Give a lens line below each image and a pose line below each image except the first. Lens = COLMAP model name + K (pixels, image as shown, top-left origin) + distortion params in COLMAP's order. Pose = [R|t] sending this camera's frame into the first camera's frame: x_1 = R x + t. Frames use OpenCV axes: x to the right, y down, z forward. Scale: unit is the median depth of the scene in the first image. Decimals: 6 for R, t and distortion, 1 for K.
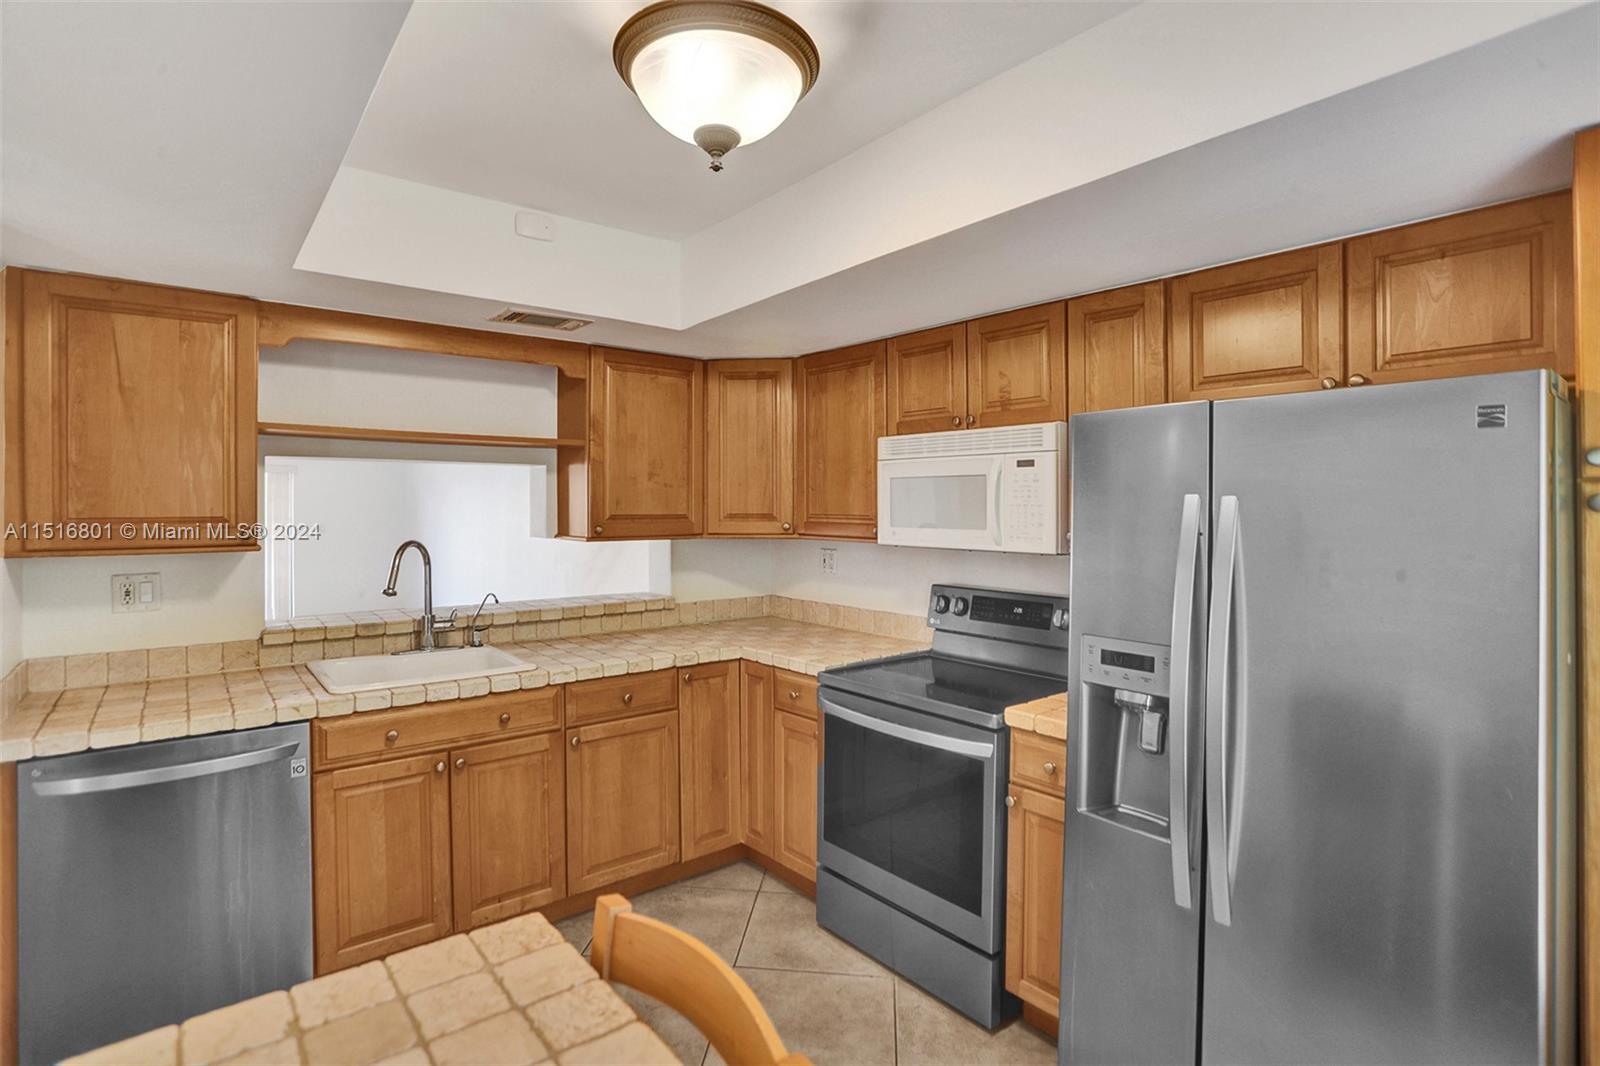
lens RADIAL K [[790.1, 0, 788.7], [0, 790.1, 508.7], [0, 0, 1]] dist [-0.051422, 0.014779]
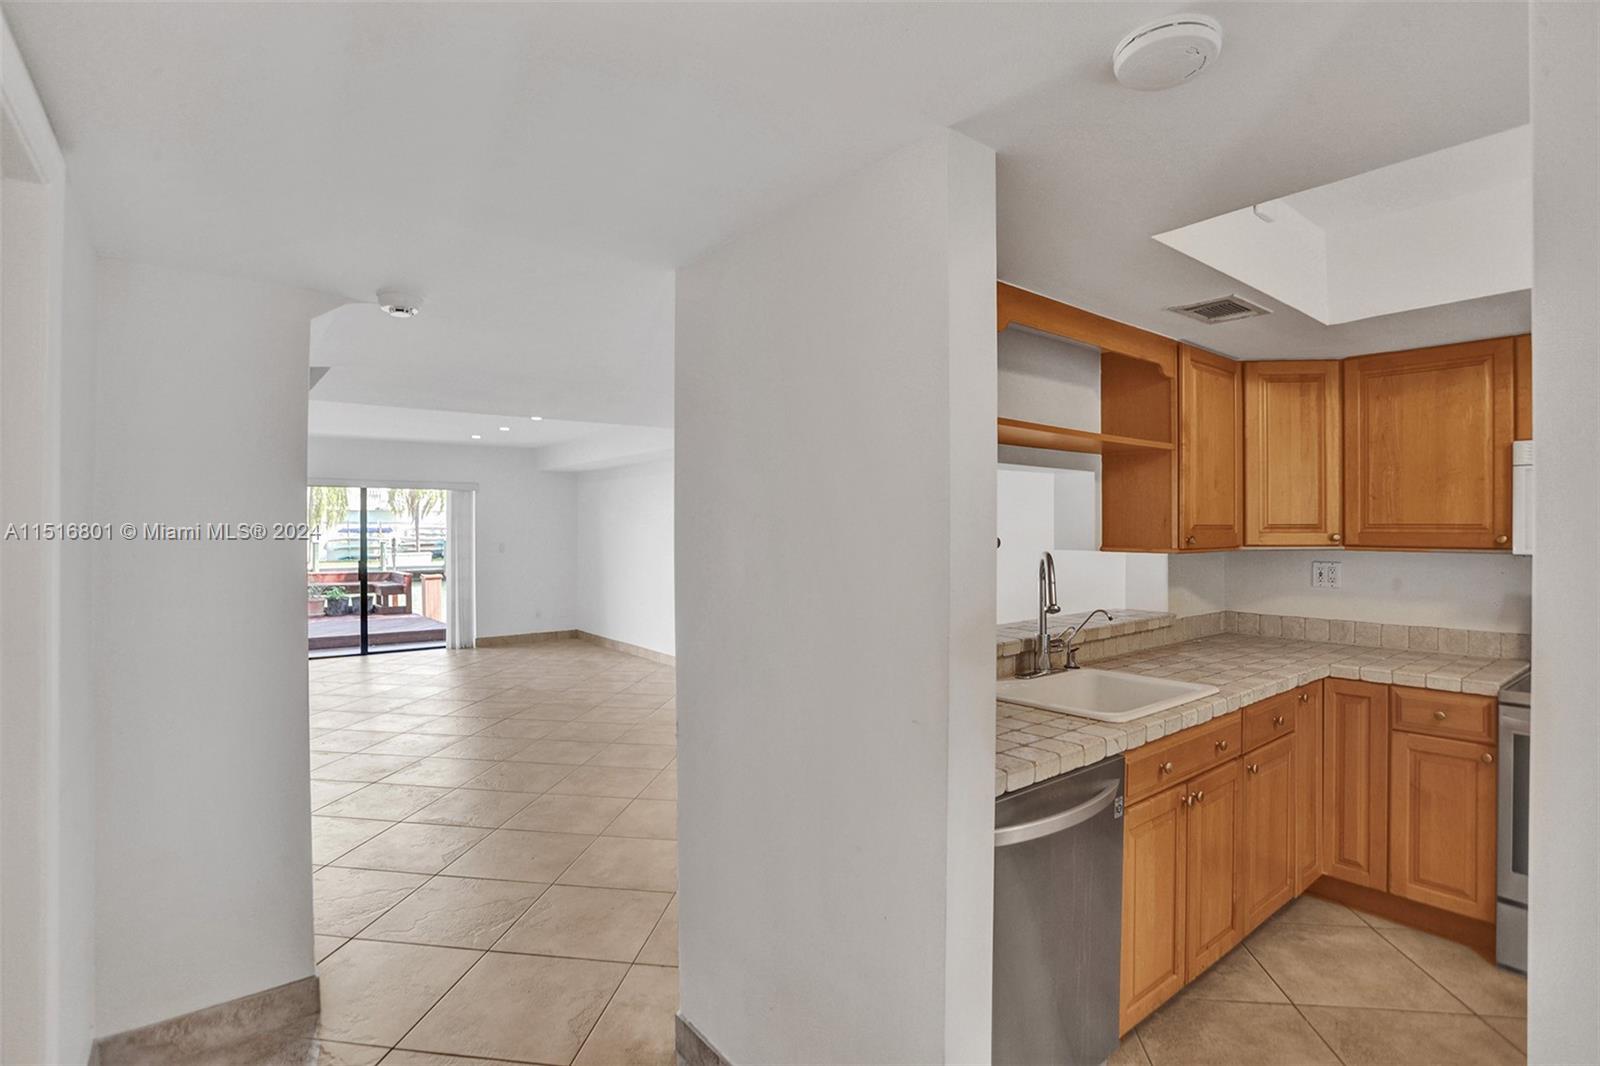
lens RADIAL K [[790.1, 0, 803.1], [0, 790.1, 526.0], [0, 0, 1]] dist [-0.051422, 0.014779]
pose [[0.999965, -0.002373, -0.008044, -0.736995], [0.002335, 0.999986, -0.004731, 0.013652], [0.008055, 0.004712, 0.999956, 0.079943]]
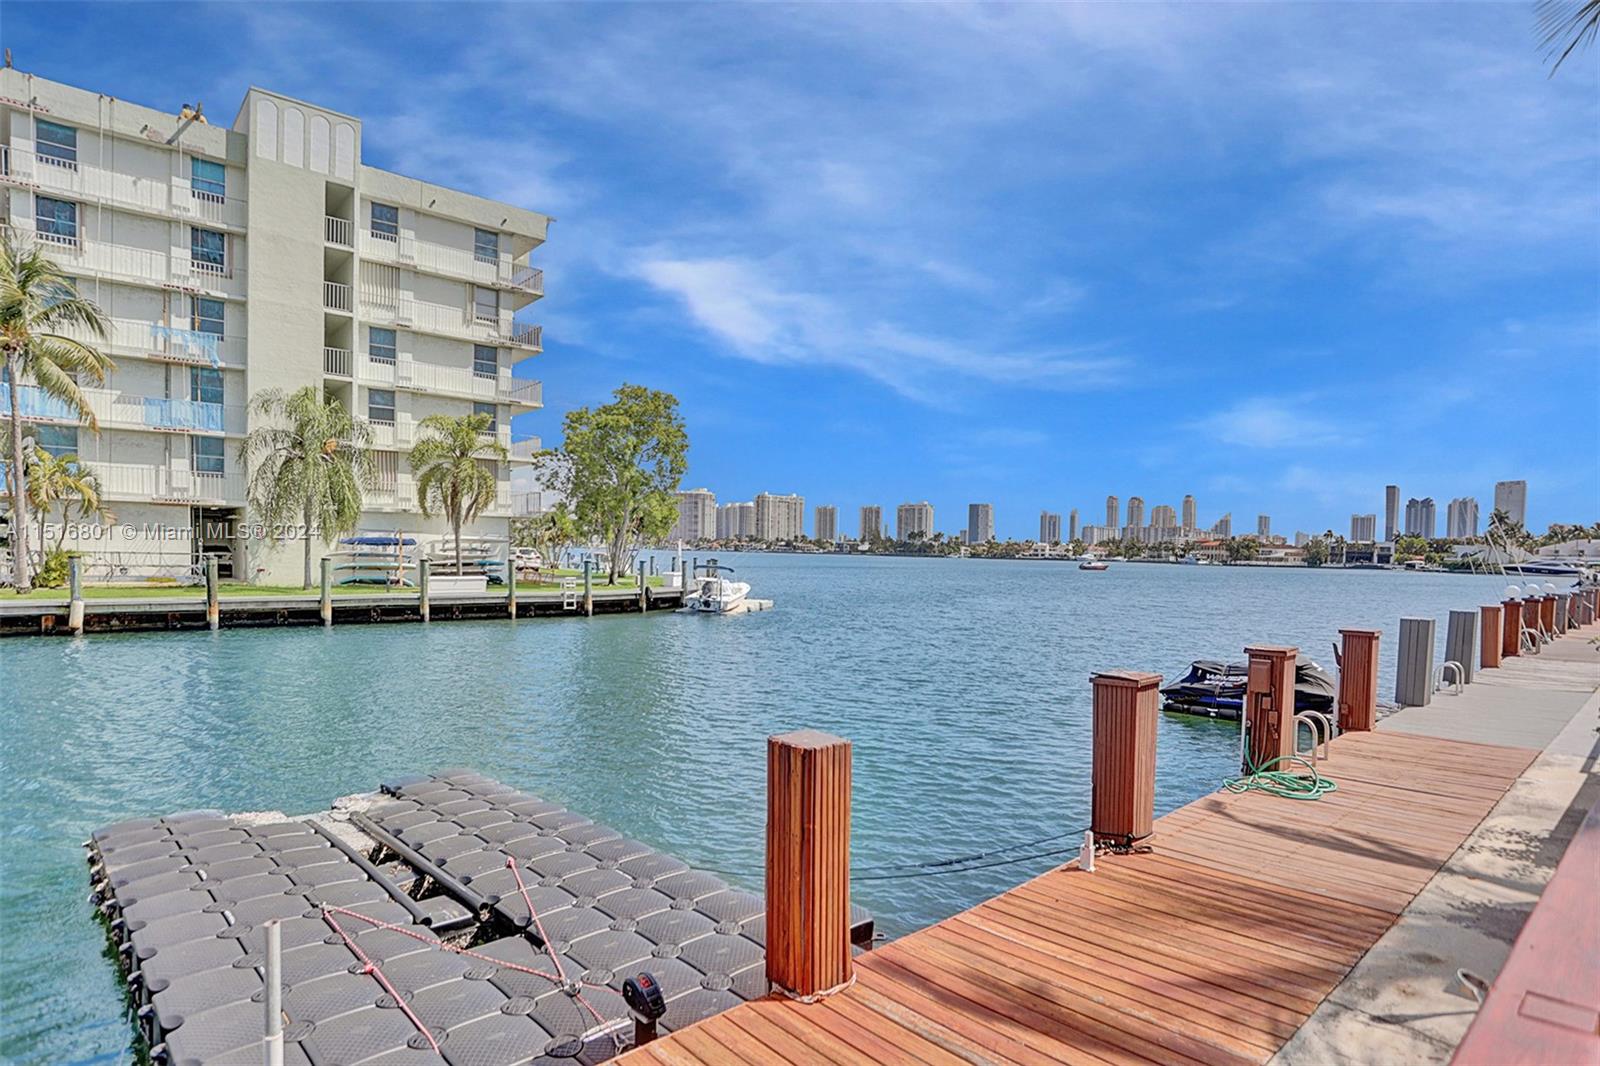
lens RADIAL K [[866.7, 0, 810.0], [0, 866.7, 584.4], [0, 0, 1]] dist [-0.061613, 0.021769]
pose [[0.998506, 0.018783, 0.051315, -4.521287], [-0.020631, 0.999149, 0.035729, 0.058550], [-0.050600, -0.036734, 0.998043, 3.837836]]
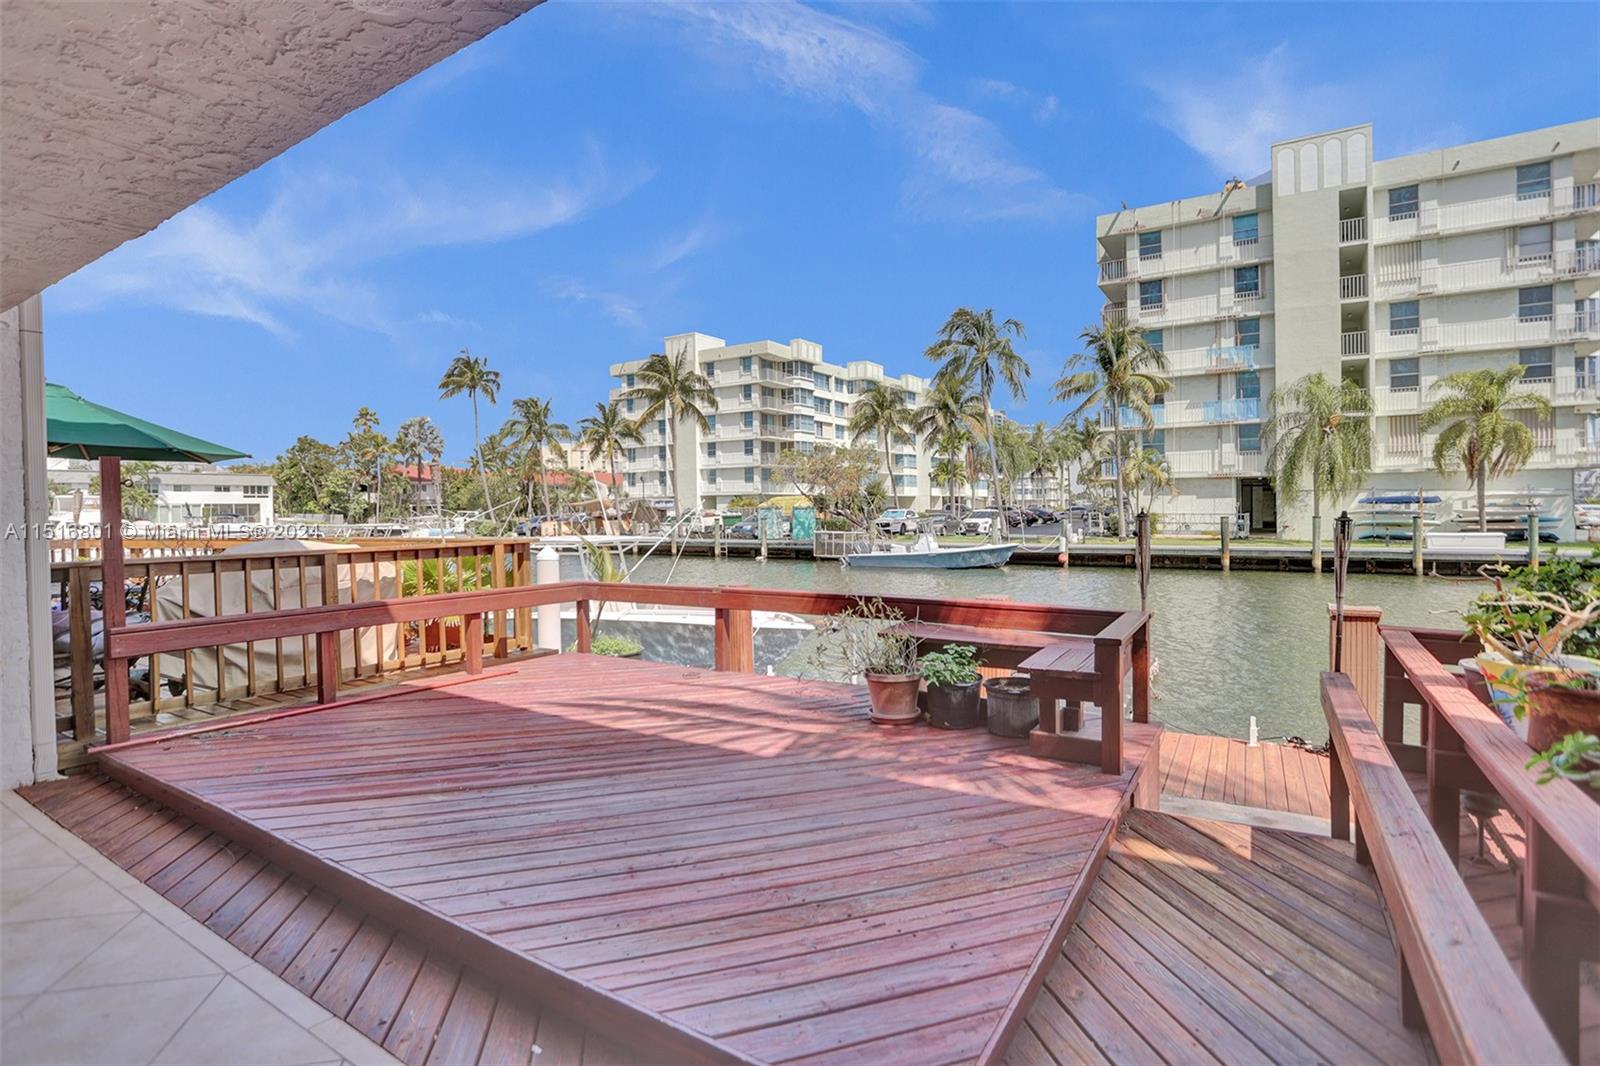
lens RADIAL K [[784.1, 0, 791.6], [0, 784.1, 509.7], [0, 0, 1]] dist [-0.059244, 0.023245]
pose [[0.325414, -0.000025, -0.945572, -2.003159], [0.008902, 0.999956, 0.003037, 0.036702], [0.945530, -0.009406, 0.325400, 3.671764]]
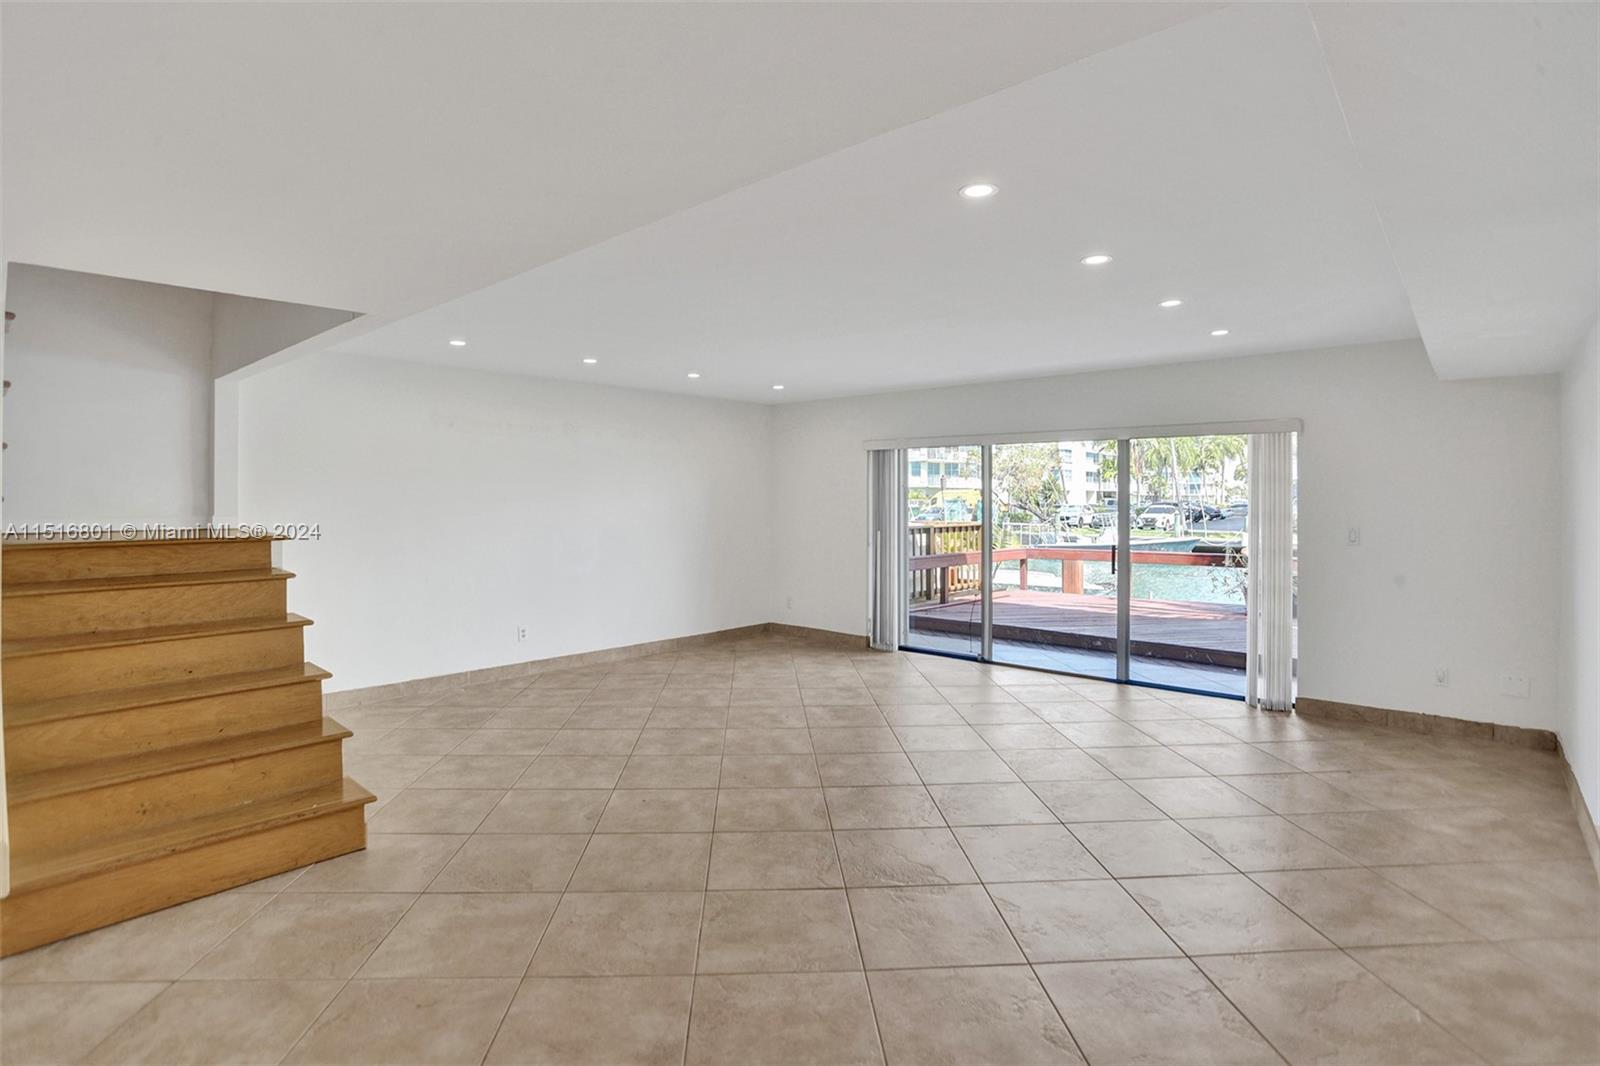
lens RADIAL K [[790.1, 0, 794.0], [0, 790.1, 514.1], [0, 0, 1]] dist [-0.051422, 0.014779]
pose [[0.174920, 0.020657, -0.984366, -0.588255], [-0.005321, 0.999785, 0.020035, 0.006583], [0.984568, 0.001734, 0.174992, 1.868686]]
